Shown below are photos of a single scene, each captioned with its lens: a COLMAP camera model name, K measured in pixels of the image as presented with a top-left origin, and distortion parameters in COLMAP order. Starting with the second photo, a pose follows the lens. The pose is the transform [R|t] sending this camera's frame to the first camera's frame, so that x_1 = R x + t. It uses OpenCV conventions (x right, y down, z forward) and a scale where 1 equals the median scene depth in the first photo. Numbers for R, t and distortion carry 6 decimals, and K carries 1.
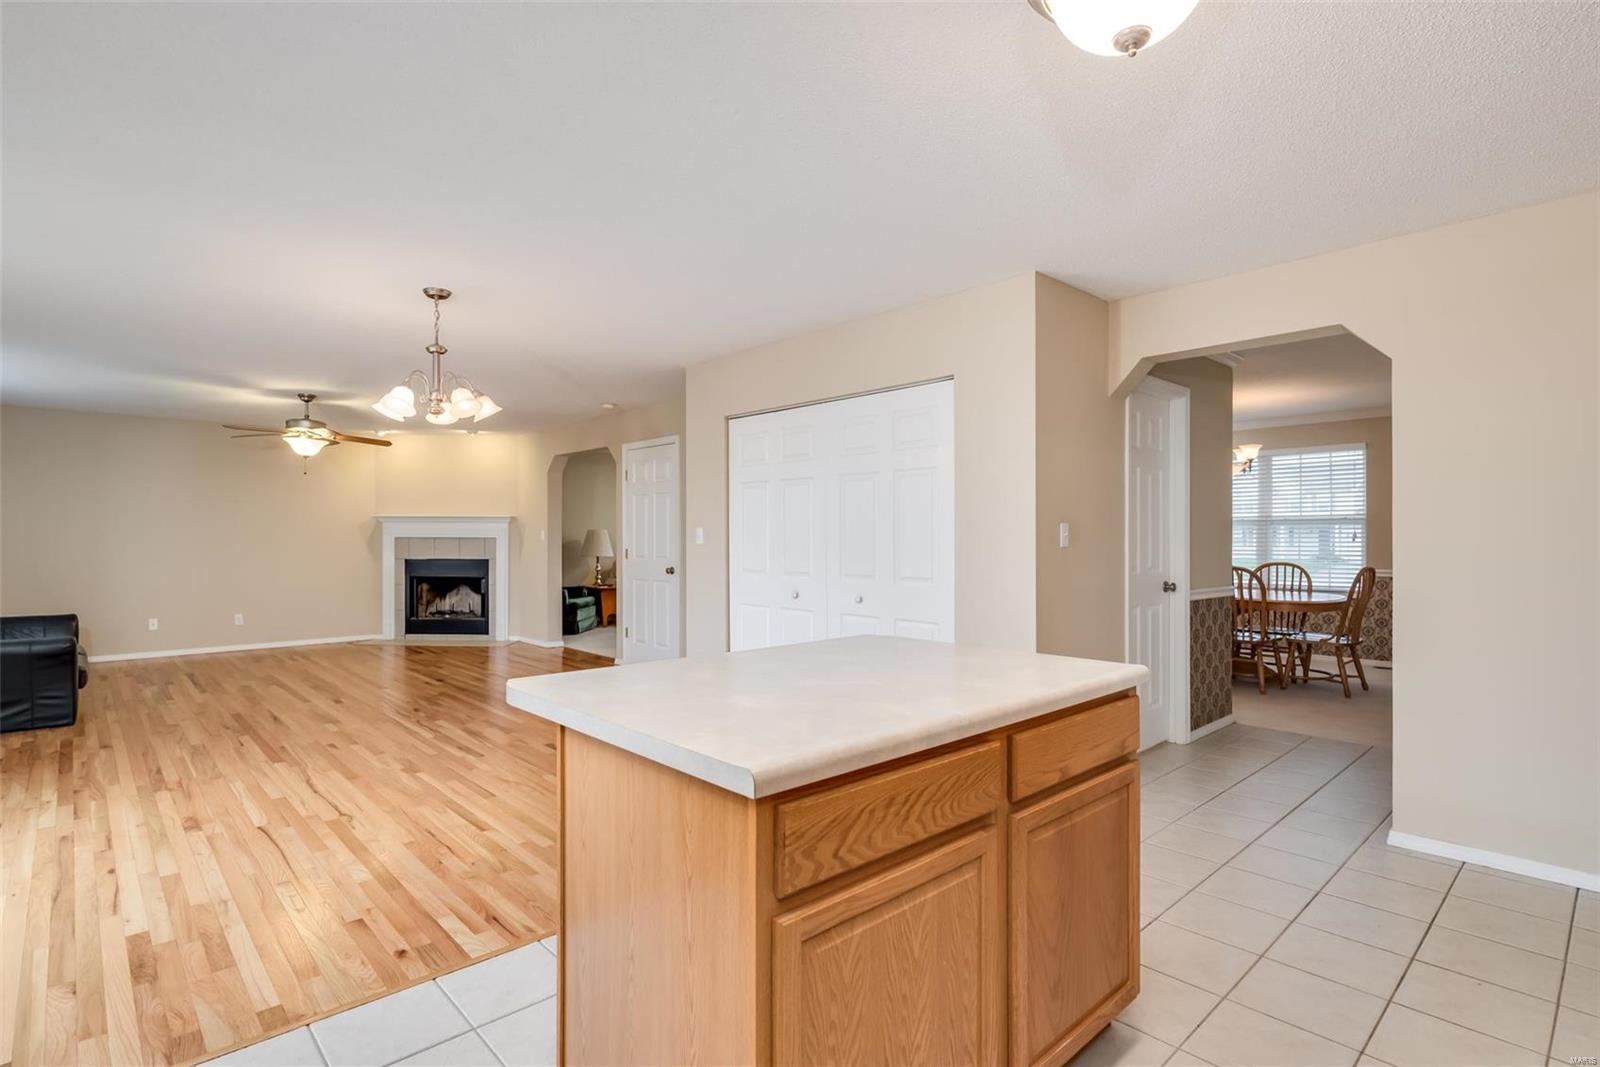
lens RADIAL K [[787.0, 0, 791.2], [0, 787.0, 525.0], [0, 0, 1]] dist [-0.002515, 0.000722]
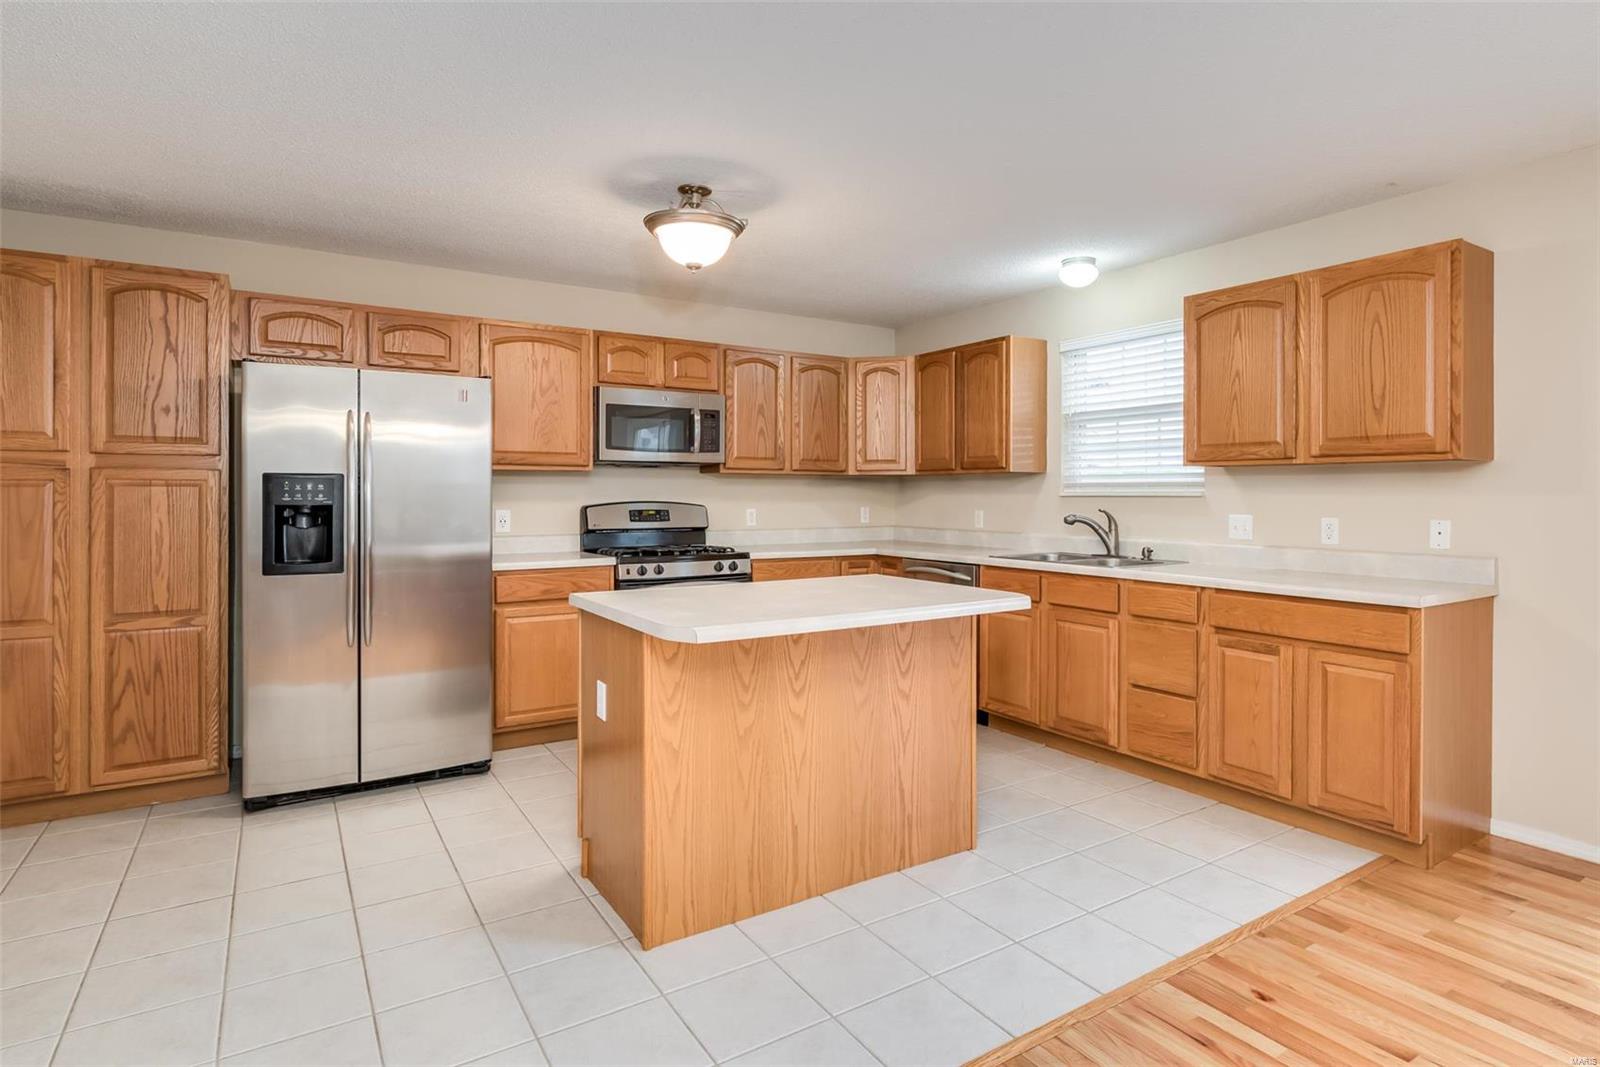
lens RADIAL K [[842.1, 0, 826.2], [0, 842.1, 495.7], [0, 0, 1]] dist [-0.000166, -0.000553]
pose [[-0.986457, -0.000981, 0.164019, -0.110519], [-0.002868, 0.999932, -0.011270, 0.012688], [-0.163997, -0.011588, -0.986393, 1.187516]]
